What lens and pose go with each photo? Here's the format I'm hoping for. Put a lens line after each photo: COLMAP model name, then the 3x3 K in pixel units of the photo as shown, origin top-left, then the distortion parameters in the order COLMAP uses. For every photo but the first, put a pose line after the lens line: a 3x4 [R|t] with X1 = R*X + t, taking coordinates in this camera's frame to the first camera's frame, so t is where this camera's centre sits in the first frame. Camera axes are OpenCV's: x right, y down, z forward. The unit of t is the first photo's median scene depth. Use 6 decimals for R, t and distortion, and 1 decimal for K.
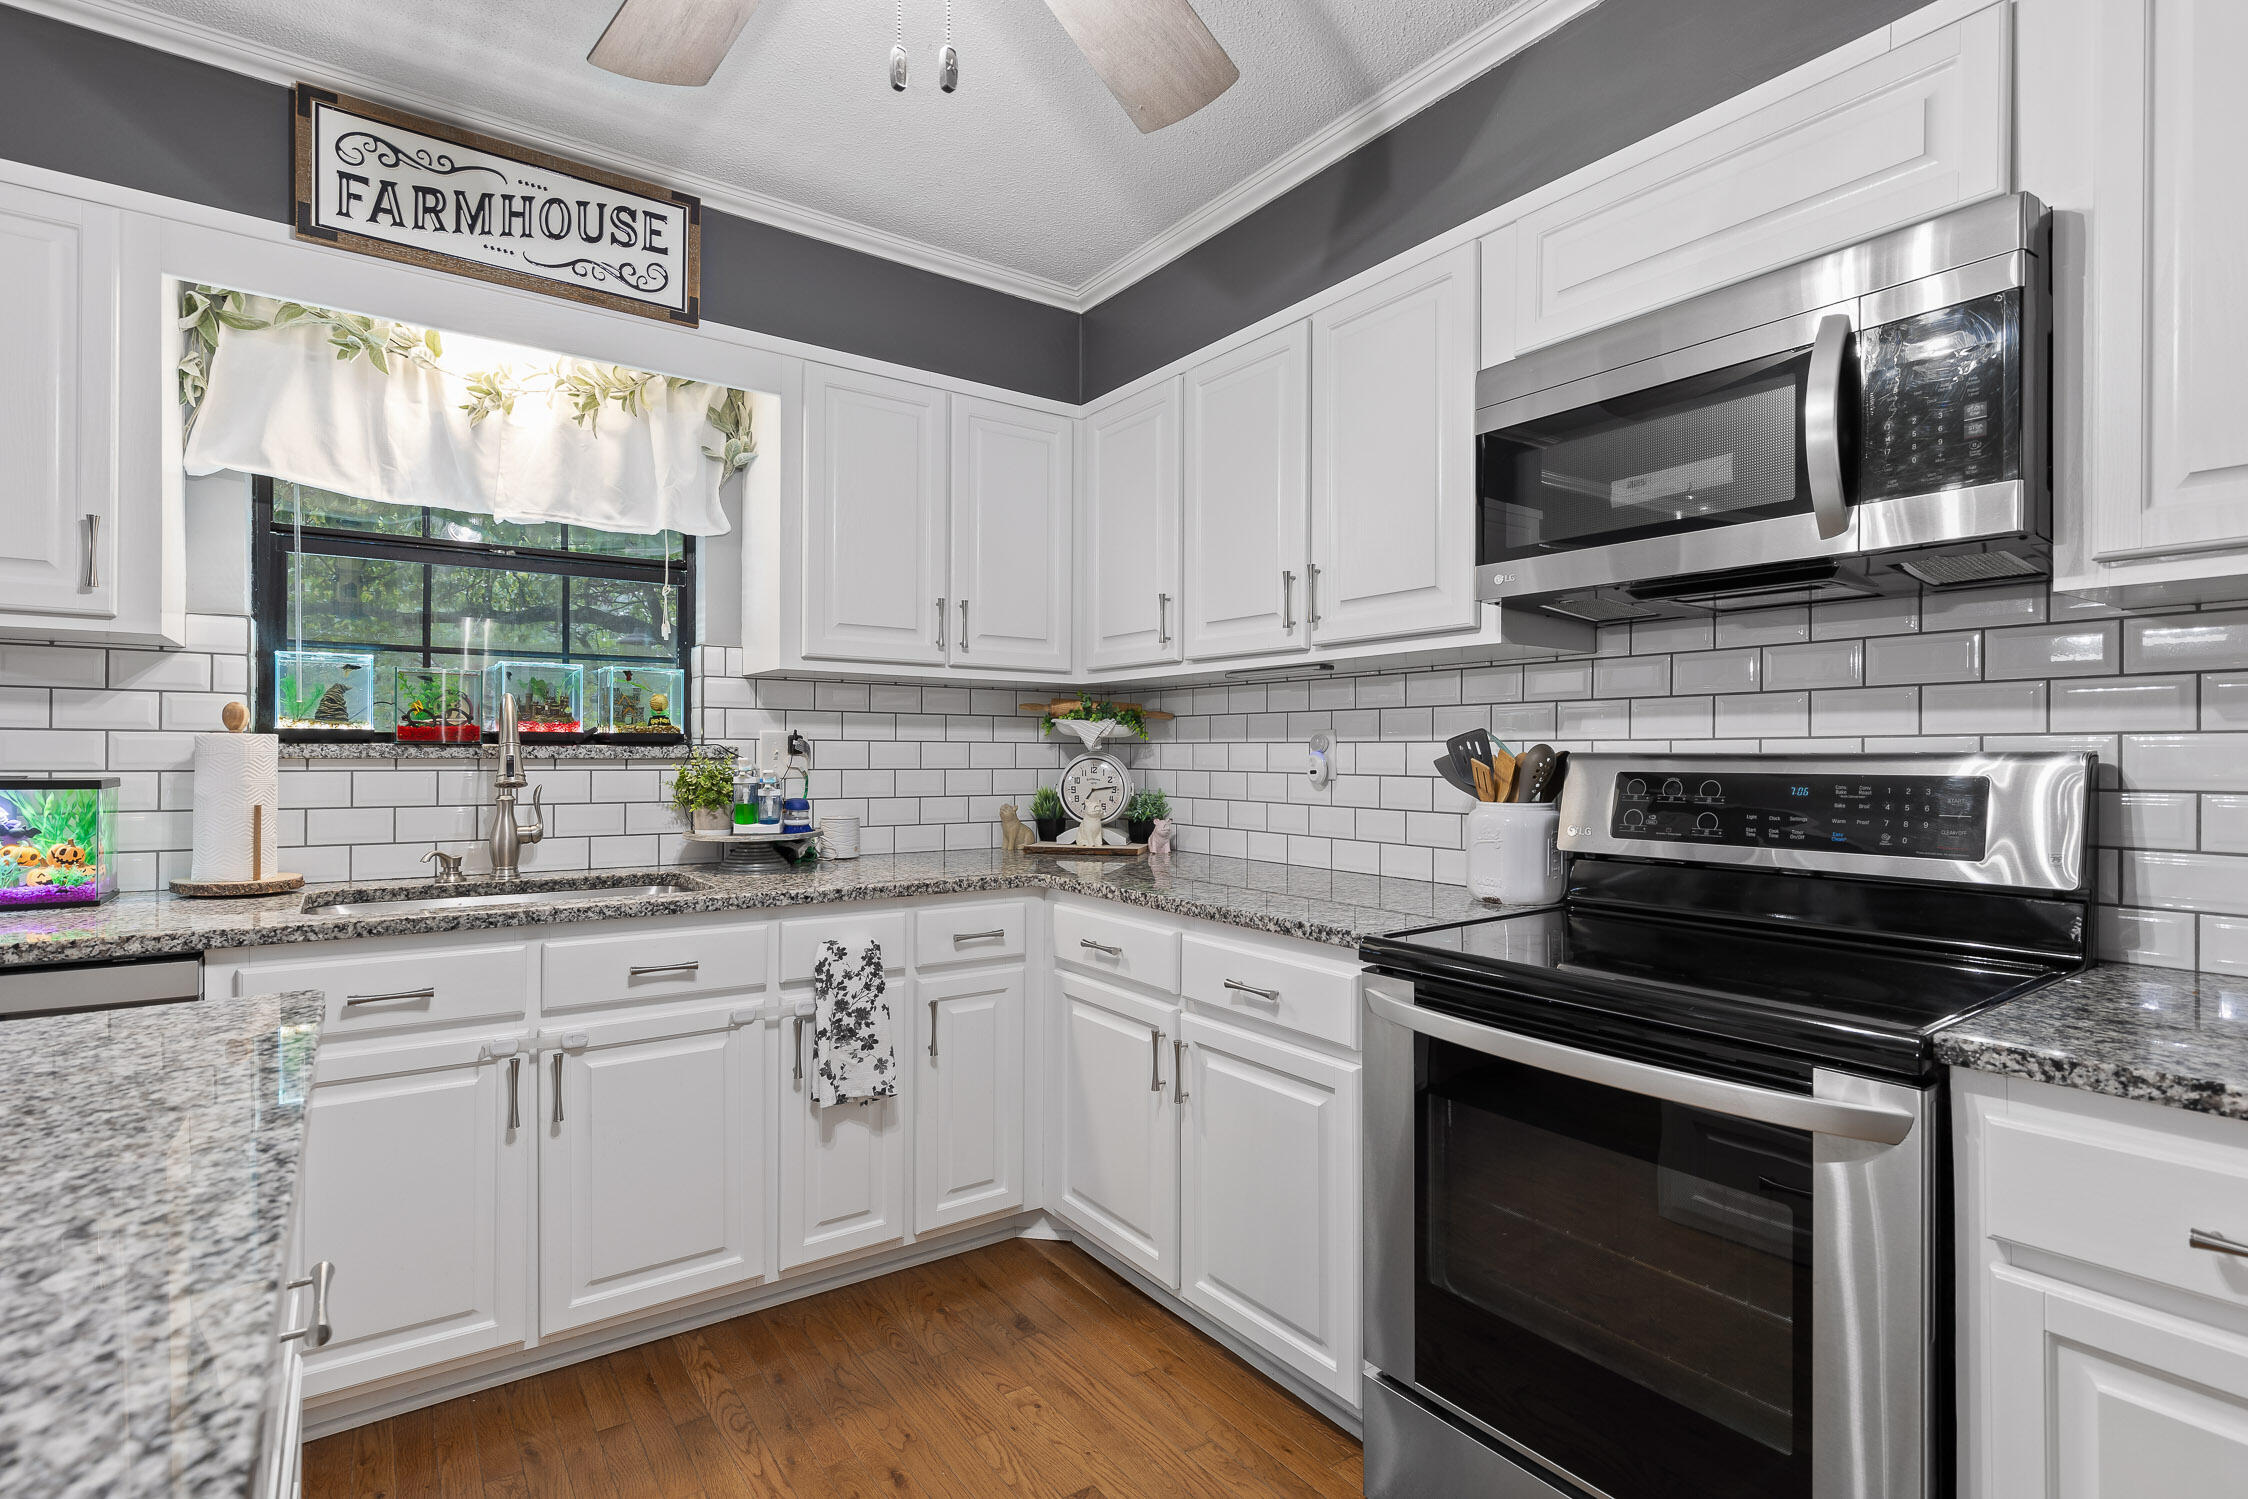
lens RADIAL K [[1103.1, 0, 1124.0], [0, 1103.1, 749.5], [0, 0, 1]] dist [0.018862, 0.000221]
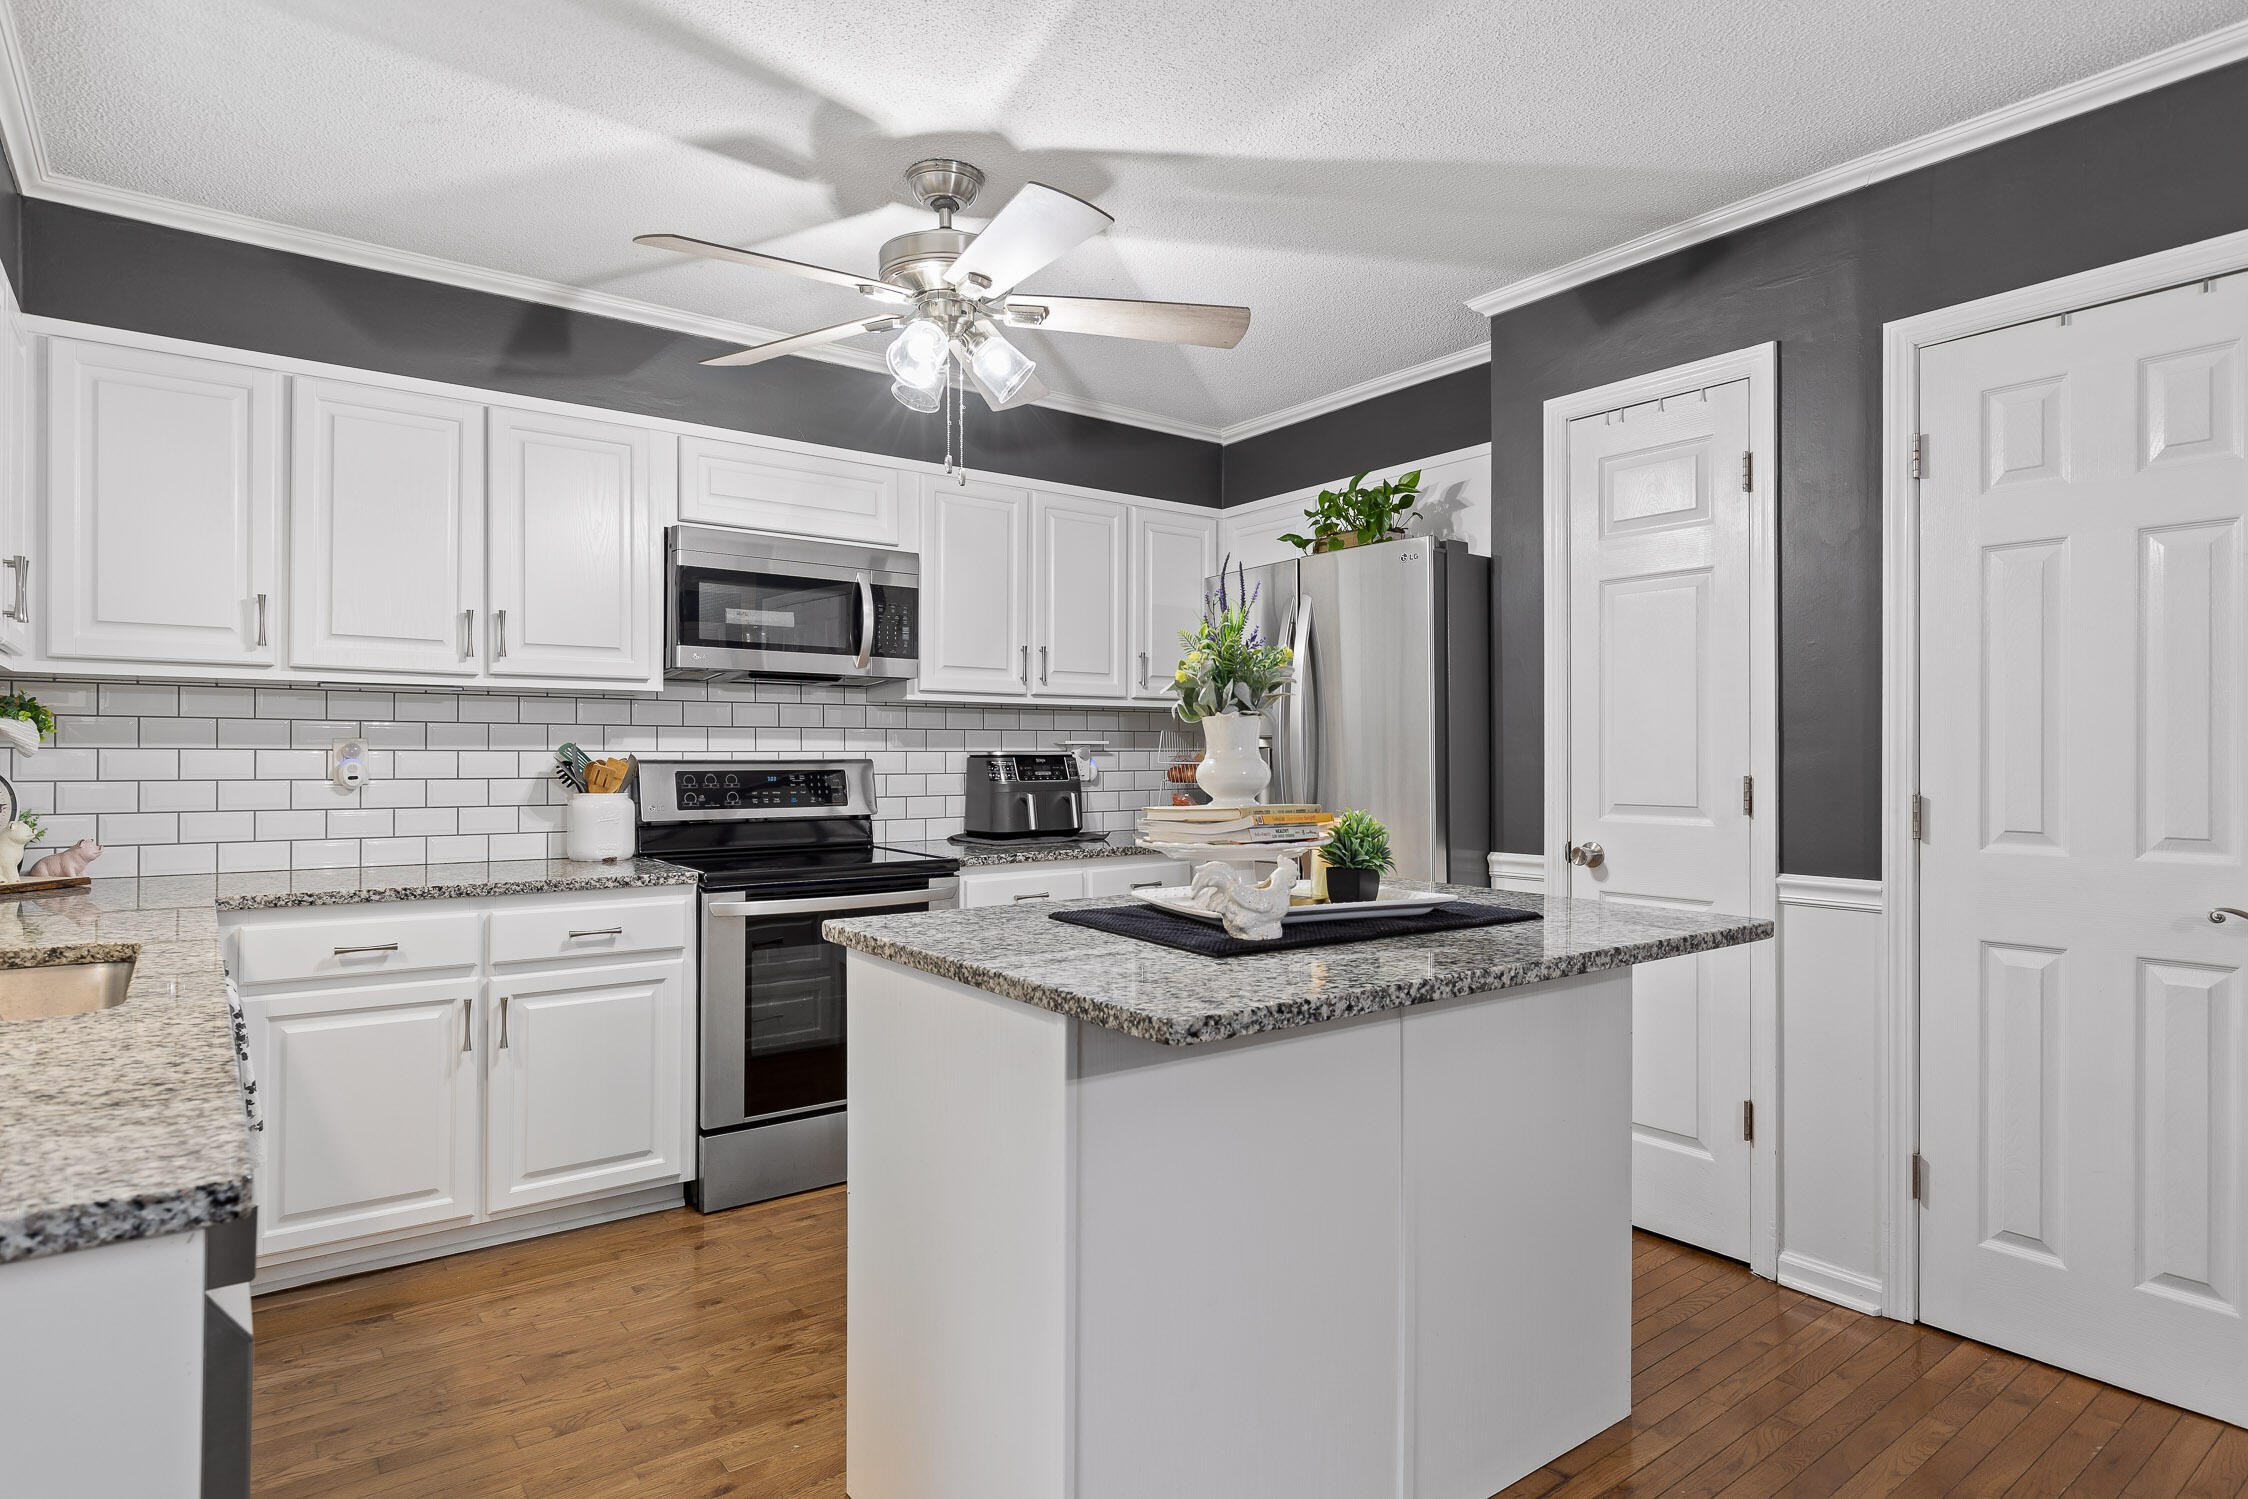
lens RADIAL K [[1188.7, 0, 1124.0], [0, 1188.7, 749.5], [0, 0, 1]] dist [0.000979, 0.000093]
pose [[-0.021894, 0.001465, 0.999759, -1.357271], [-0.007097, 0.999973, -0.001620, -0.014085], [-0.999735, -0.007131, -0.021883, 0.367278]]
